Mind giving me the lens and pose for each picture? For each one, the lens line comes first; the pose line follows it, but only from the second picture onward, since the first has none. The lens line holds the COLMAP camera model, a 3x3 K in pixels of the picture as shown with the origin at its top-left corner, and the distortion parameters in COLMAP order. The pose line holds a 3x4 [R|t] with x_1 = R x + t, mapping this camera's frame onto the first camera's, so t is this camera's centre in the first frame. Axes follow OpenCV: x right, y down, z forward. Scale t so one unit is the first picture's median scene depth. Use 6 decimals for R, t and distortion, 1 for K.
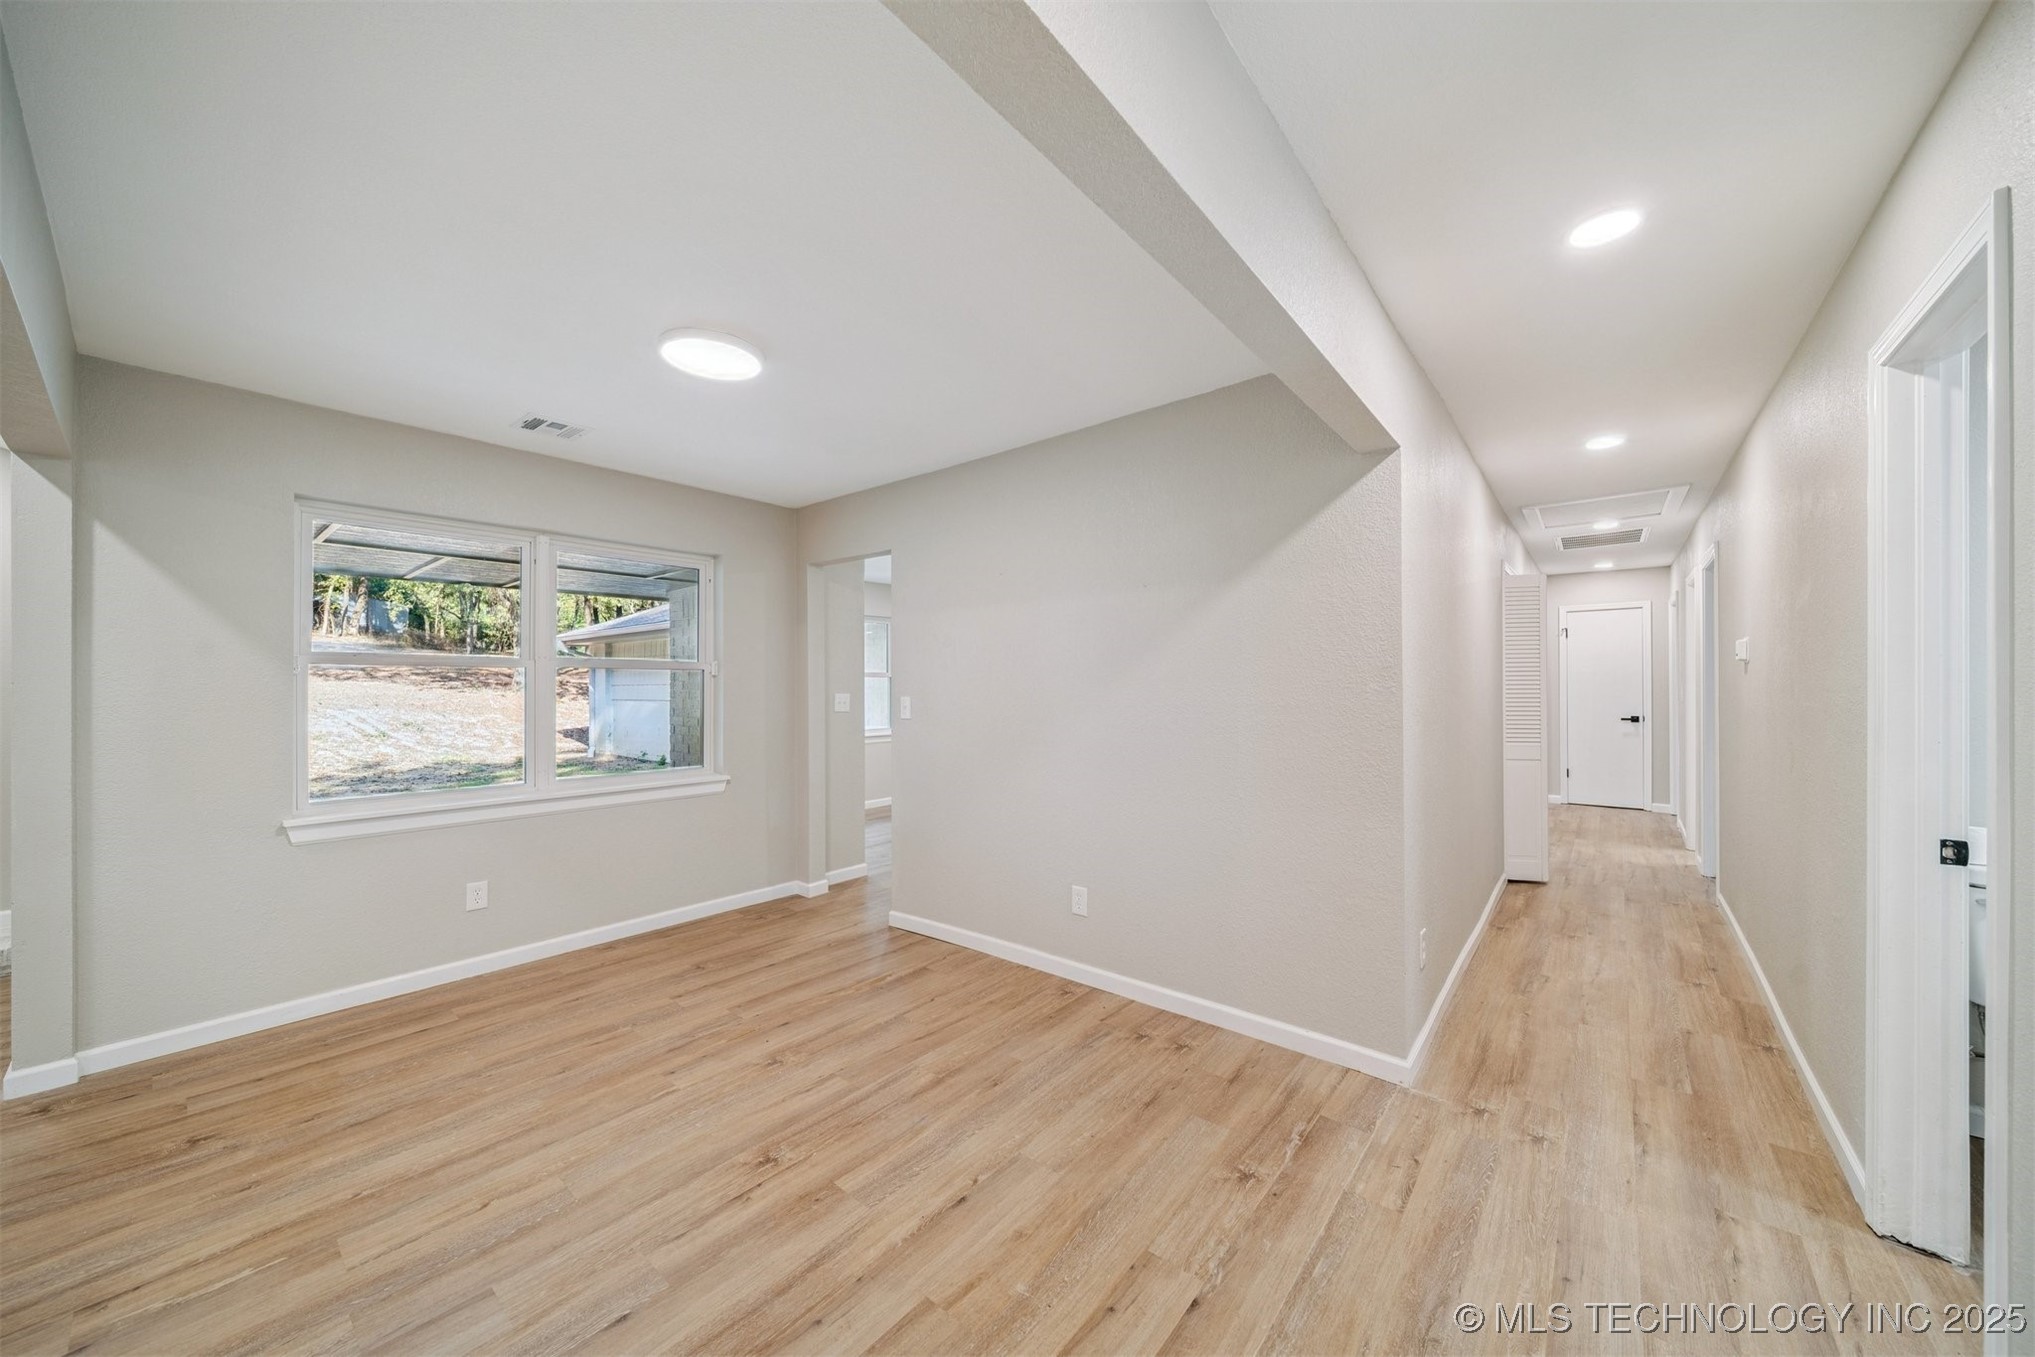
lens RADIAL K [[718.1, 0, 1006.5], [0, 718.1, 671.4], [0, 0, 1]] dist [0.000651, -0.001476]
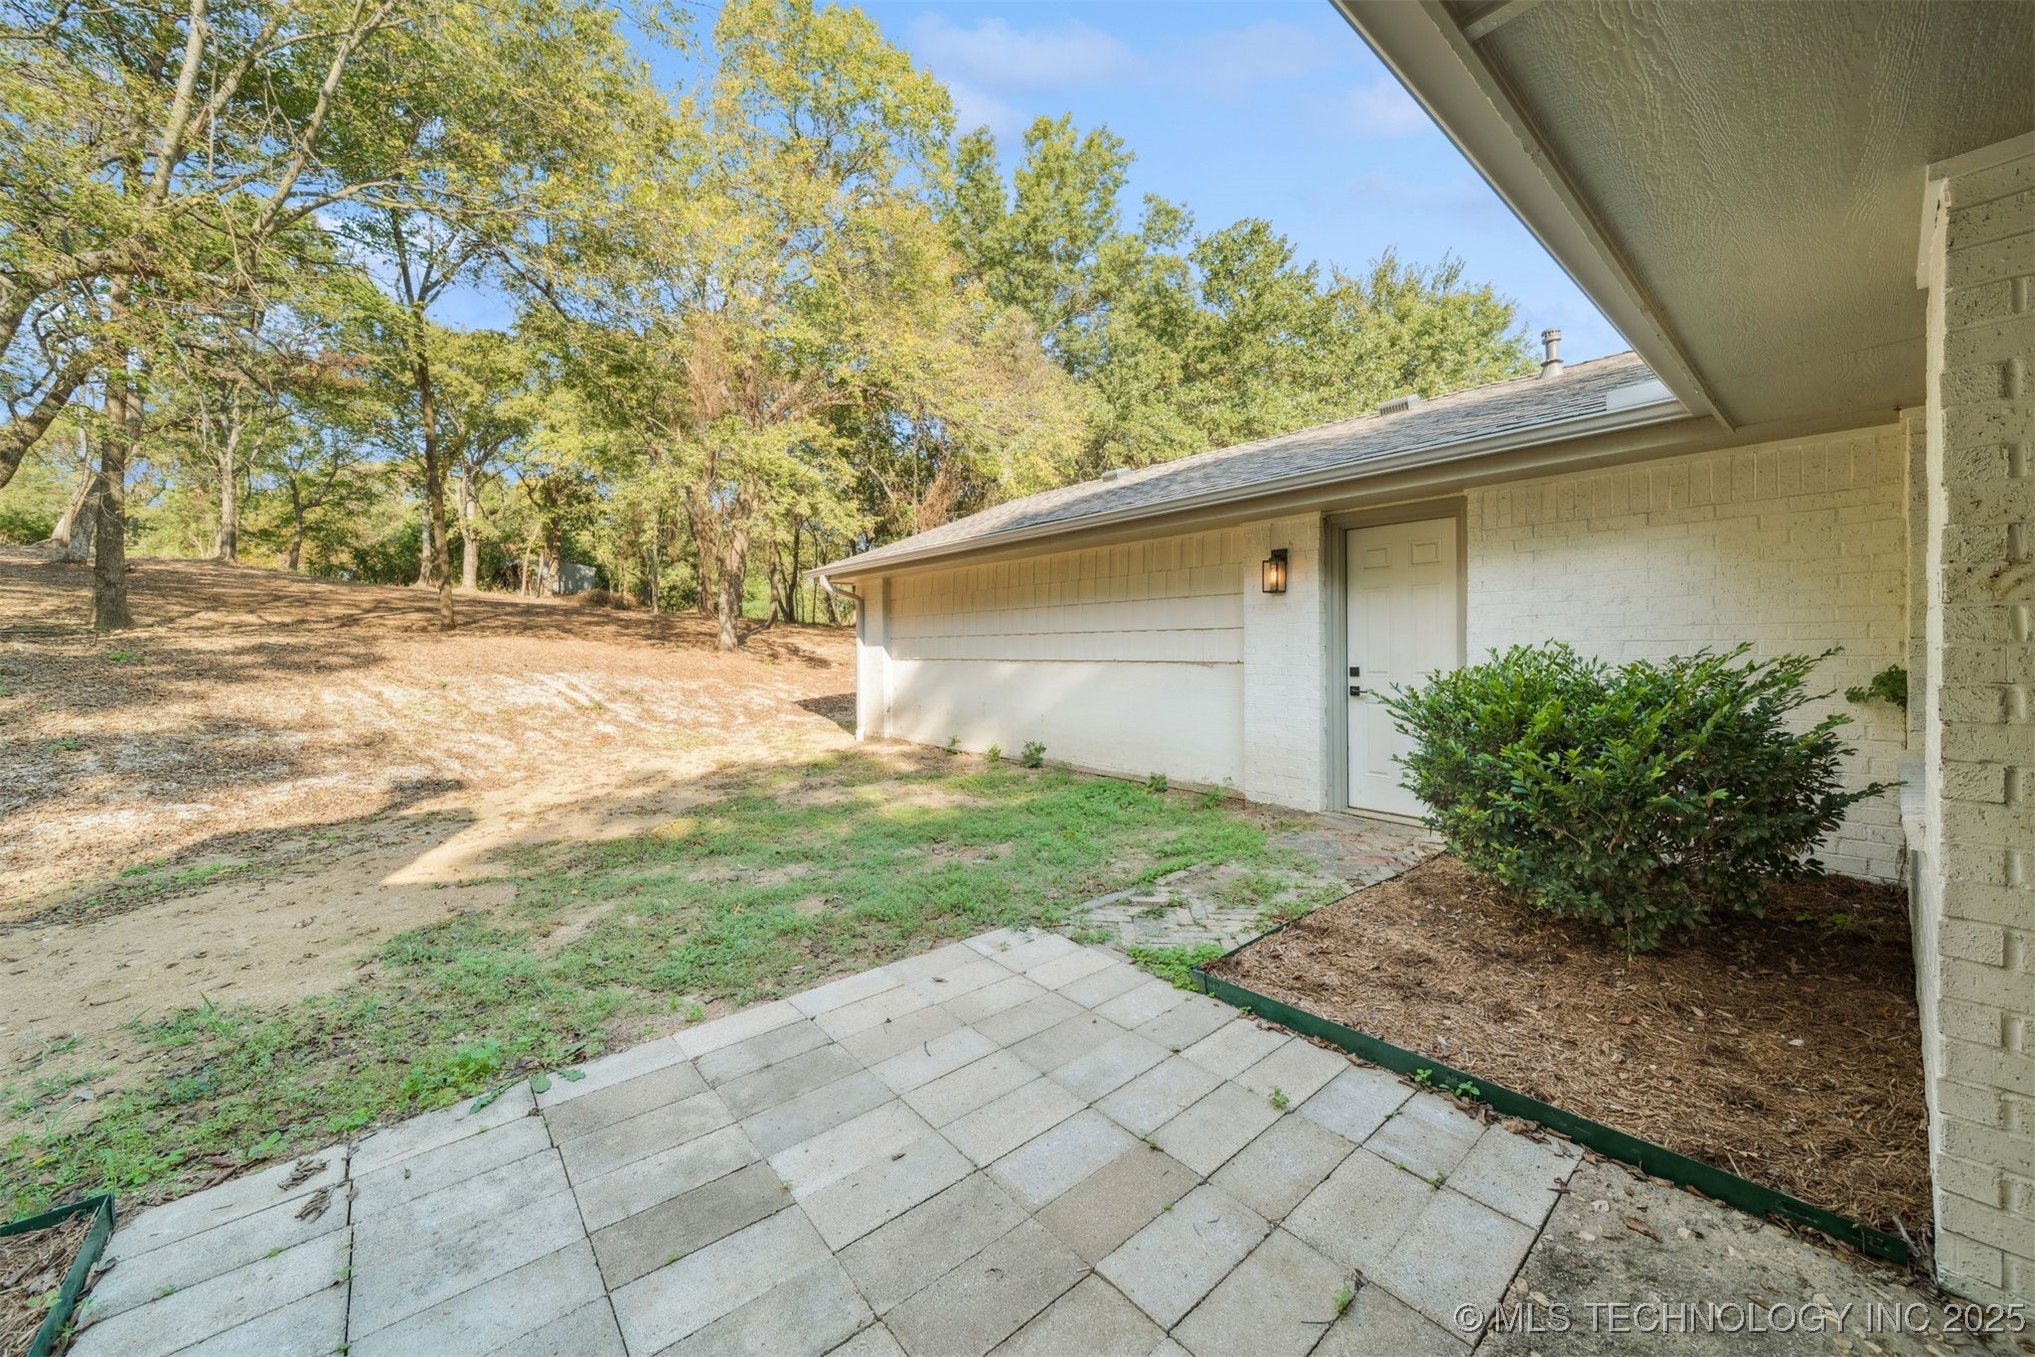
lens RADIAL K [[718.1, 0, 1008.7], [0, 718.1, 664.6], [0, 0, 1]] dist [0.000651, -0.001476]
pose [[0.986032, -0.001326, -0.166554, -0.281168], [0.009161, 0.998886, 0.046284, 0.010598], [0.166307, -0.047163, 0.984946, 0.290248]]
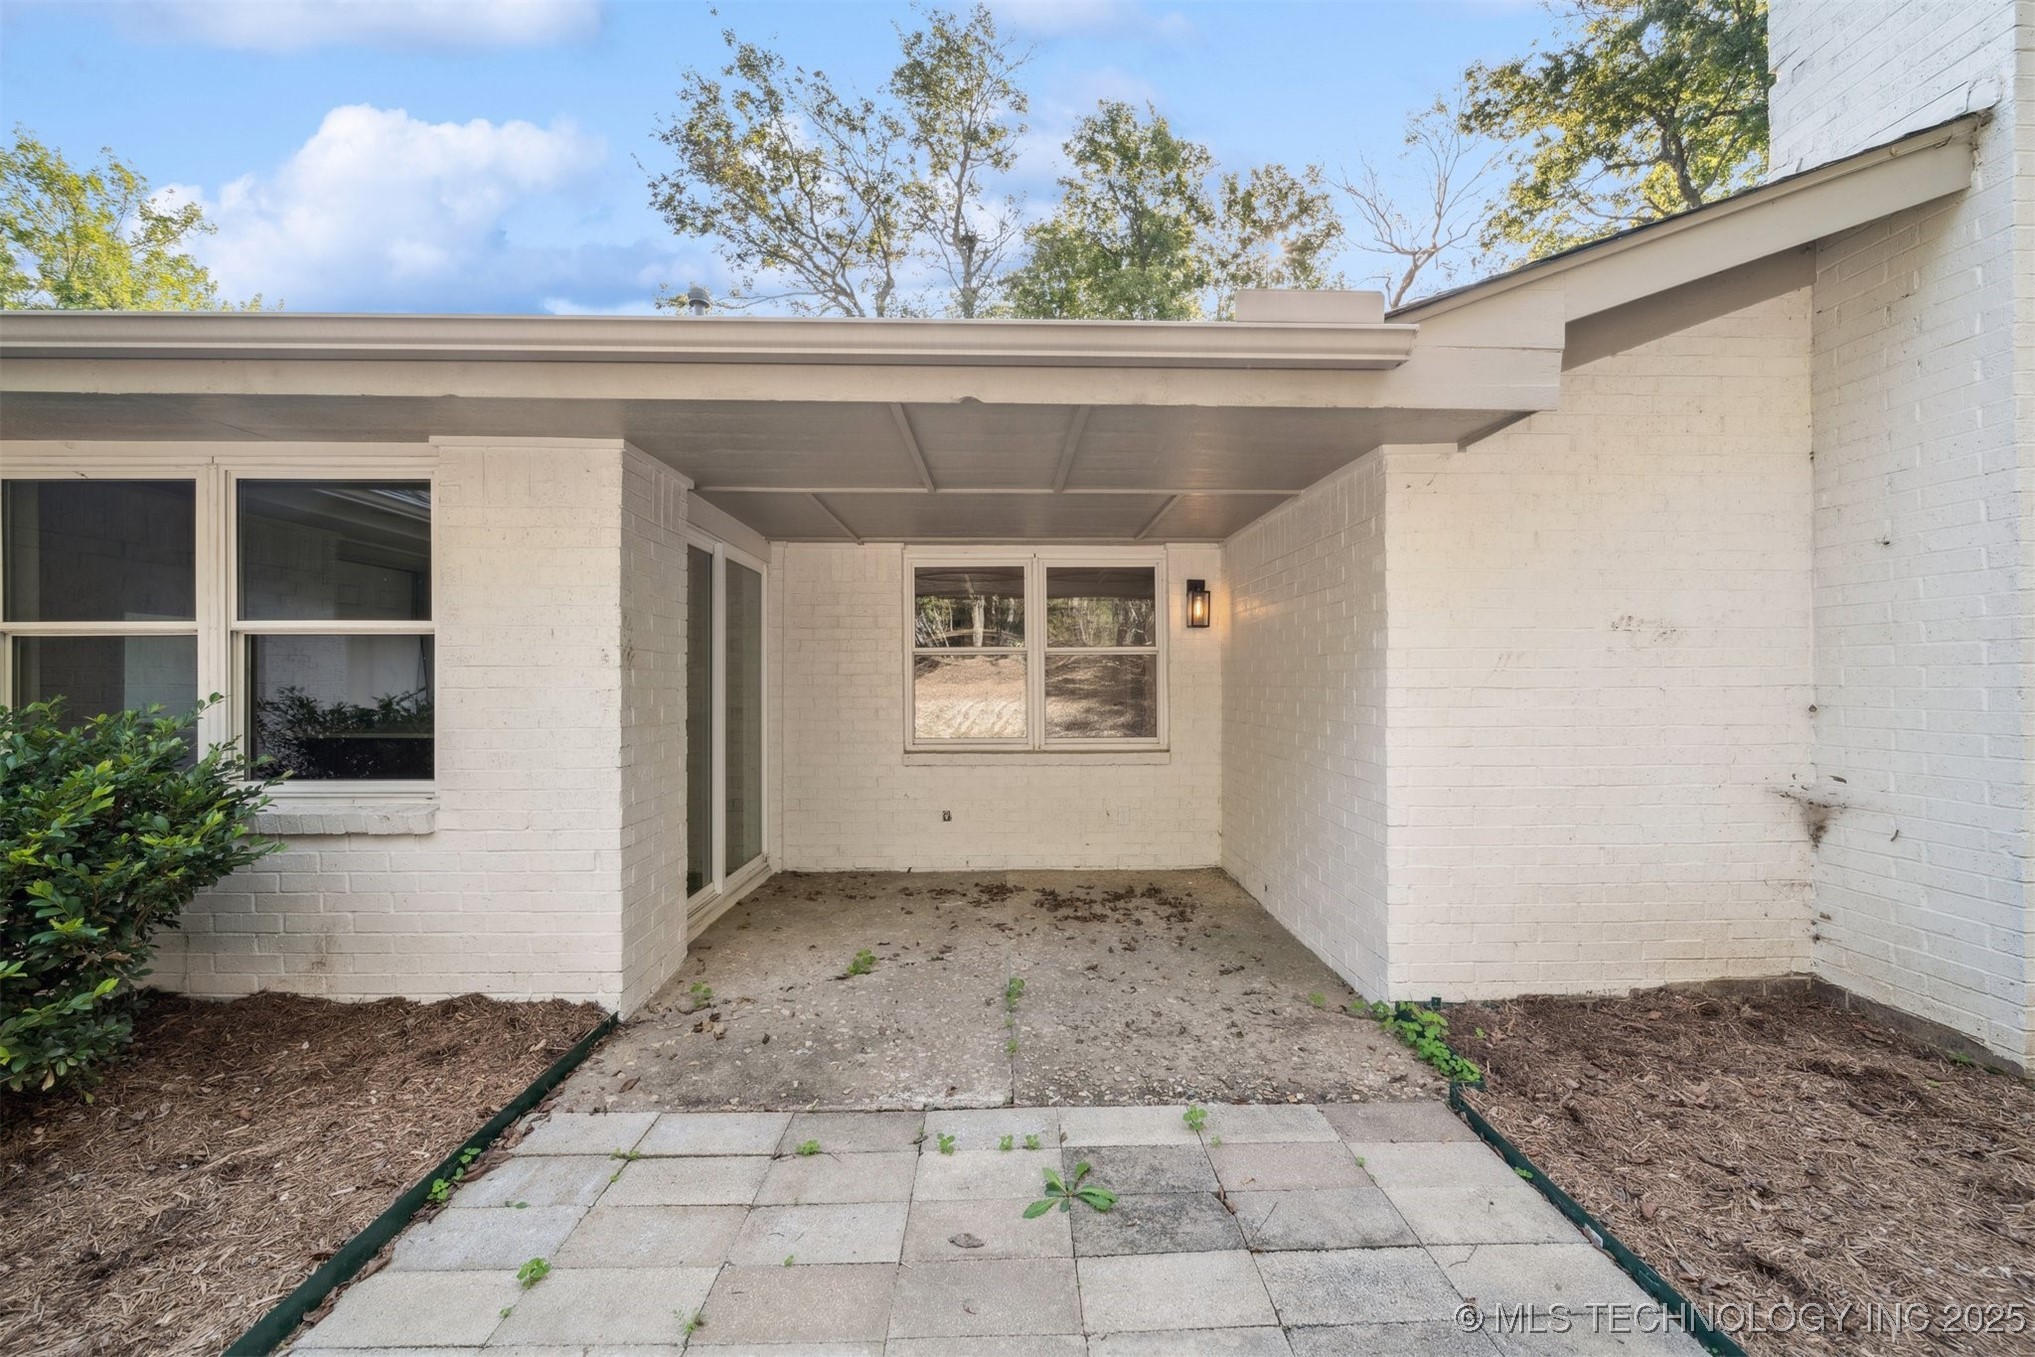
lens RADIAL K [[718.1, 0, 1022.6], [0, 718.1, 682.4], [0, 0, 1]] dist [0.000651, -0.001476]
pose [[-0.660701, 0.009821, 0.750585, -0.375676], [-0.006594, 0.999800, -0.018886, 0.015065], [-0.750620, -0.017427, -0.660504, 0.439774]]
